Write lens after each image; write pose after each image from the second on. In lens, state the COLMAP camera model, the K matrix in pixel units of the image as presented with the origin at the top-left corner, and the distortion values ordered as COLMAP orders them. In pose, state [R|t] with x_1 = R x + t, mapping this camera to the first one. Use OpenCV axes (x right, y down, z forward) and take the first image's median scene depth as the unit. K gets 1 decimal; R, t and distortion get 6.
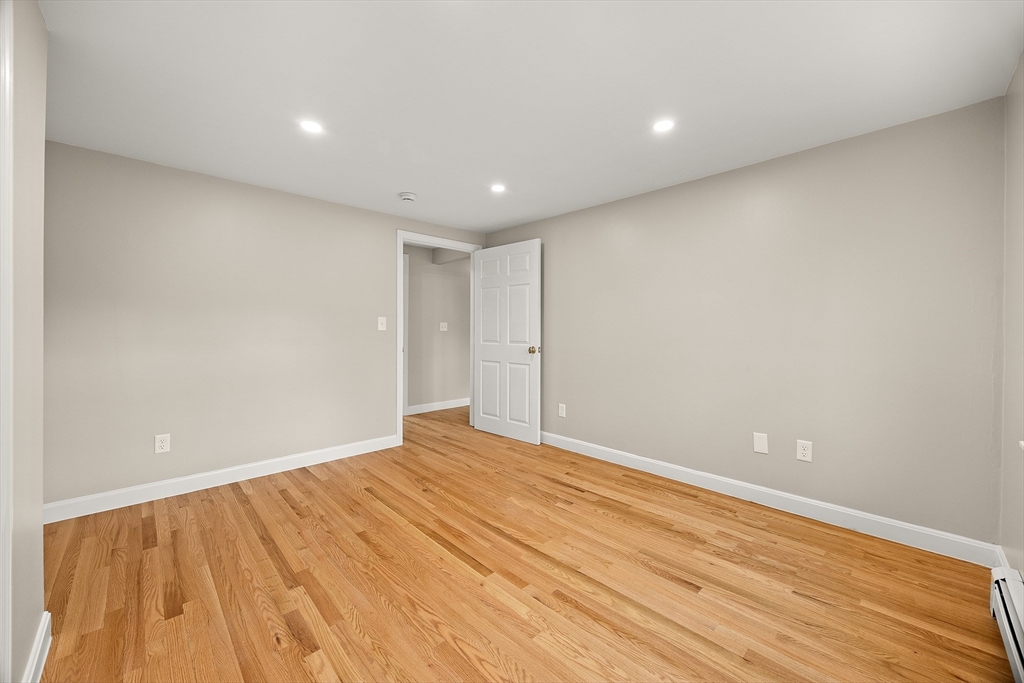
lens RADIAL K [[401.1, 0, 511.6], [0, 401.1, 334.8], [0, 0, 1]] dist [-0.000510, -0.000251]
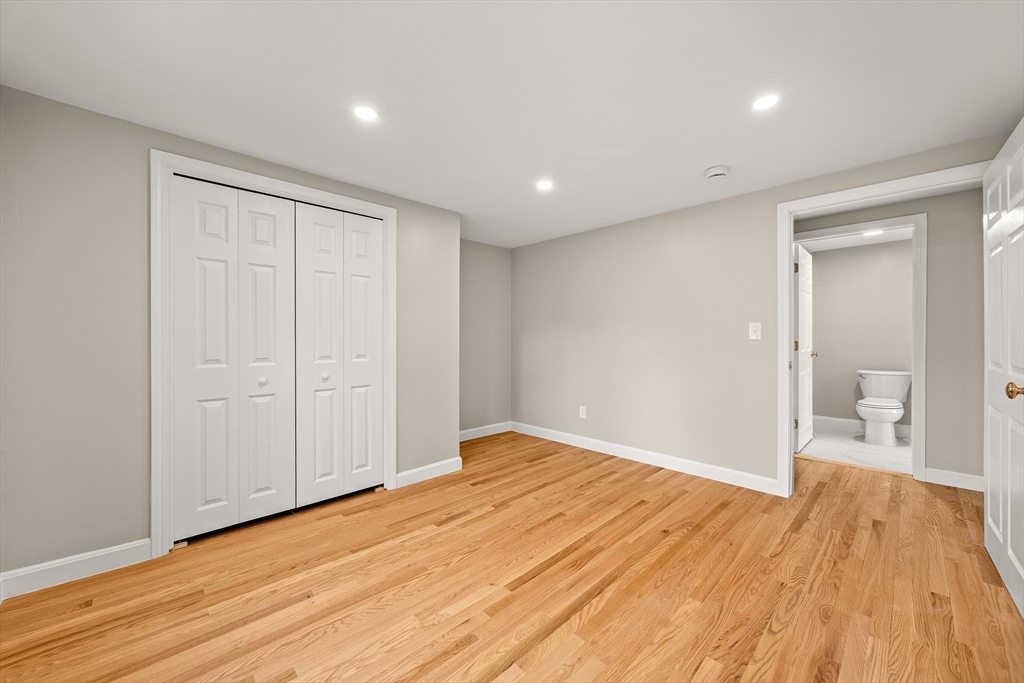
lens RADIAL K [[401.1, 0, 511.6], [0, 401.1, 334.8], [0, 0, 1]] dist [-0.000510, -0.000251]
pose [[-0.031122, -0.010914, -0.999456, 0.698996], [-0.011446, 0.999879, -0.010563, -0.010119], [0.999450, 0.011111, -0.031243, 0.774955]]
